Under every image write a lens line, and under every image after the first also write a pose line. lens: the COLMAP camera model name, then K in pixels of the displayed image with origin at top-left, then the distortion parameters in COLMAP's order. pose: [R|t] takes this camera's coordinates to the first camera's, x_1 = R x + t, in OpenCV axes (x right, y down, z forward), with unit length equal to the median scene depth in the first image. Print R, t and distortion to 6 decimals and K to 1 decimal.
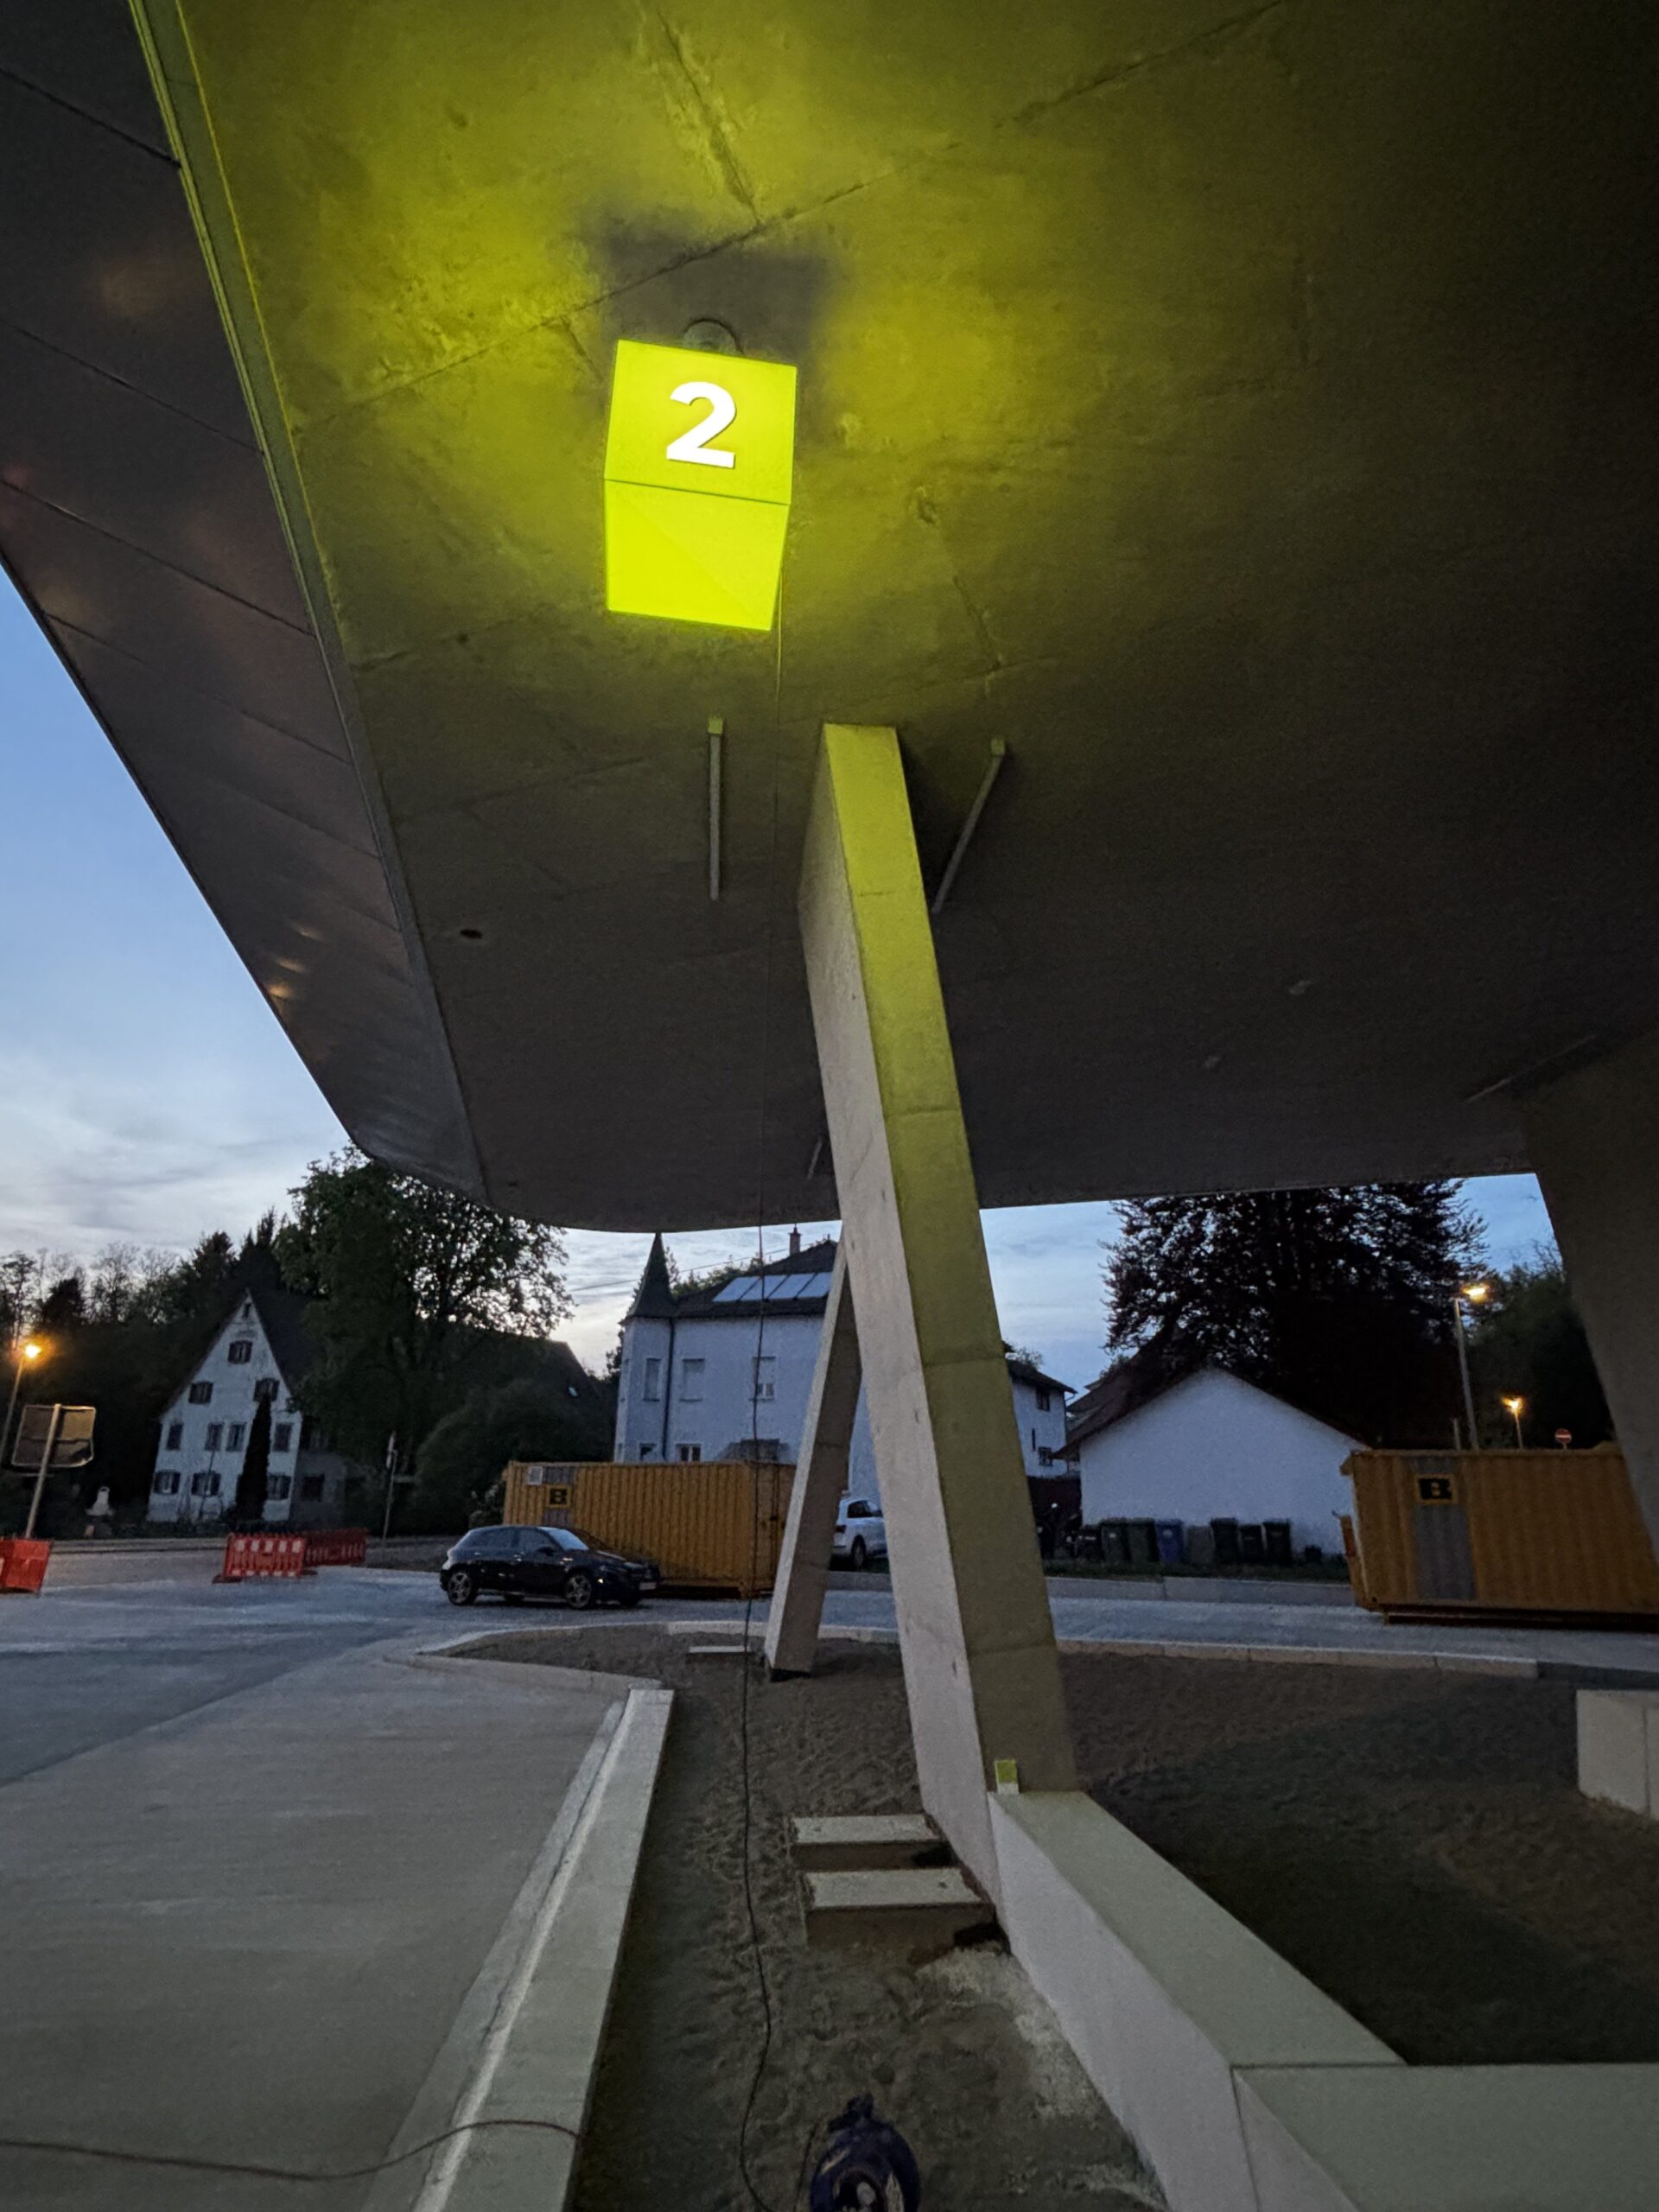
lens RADIAL K [[1191.7, 0, 829.5], [0, 1191.7, 1106.0], [0, 0, 1]] dist [0.001245, -0.000459]
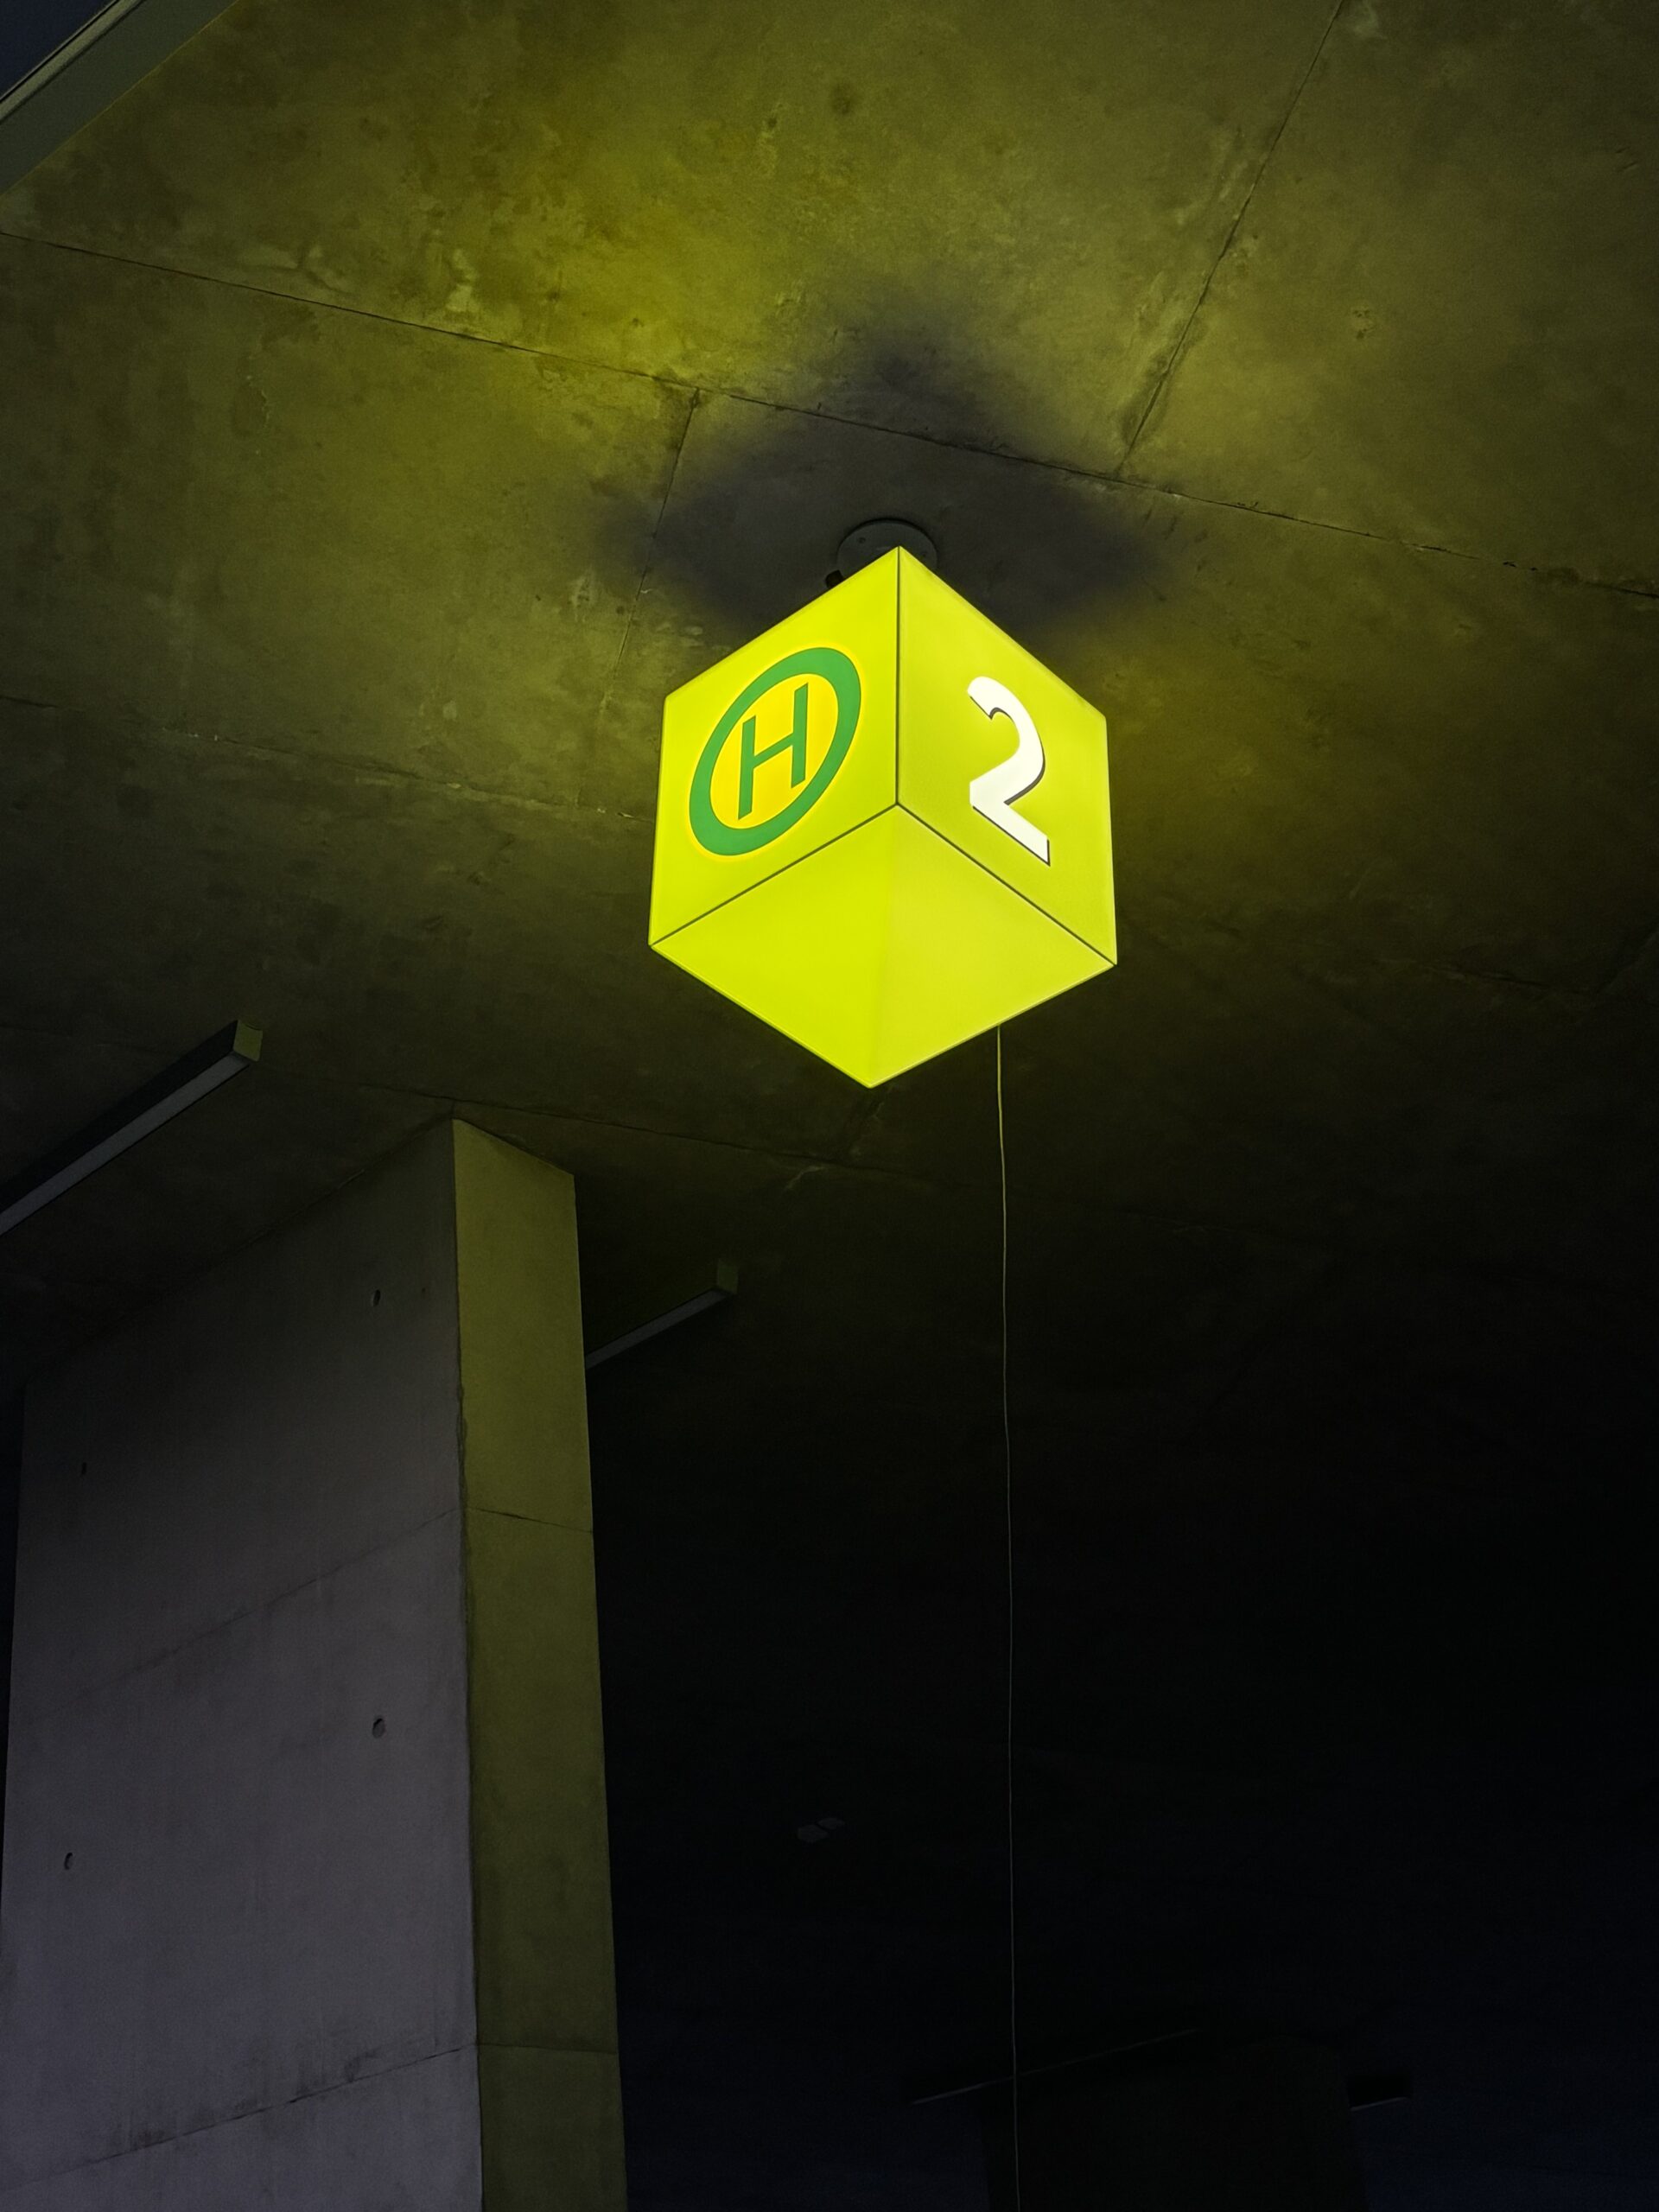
lens RADIAL K [[2762.7, 0, 829.5], [0, 2762.7, 1106.0], [0, 0, 1]] dist [0.090518, -0.021283]
pose [[0.782269, 0.346585, 0.517623, -0.676651], [-0.200659, 0.926841, -0.317336, -0.014314], [-0.589738, 0.144376, 0.794584, 0.070188]]
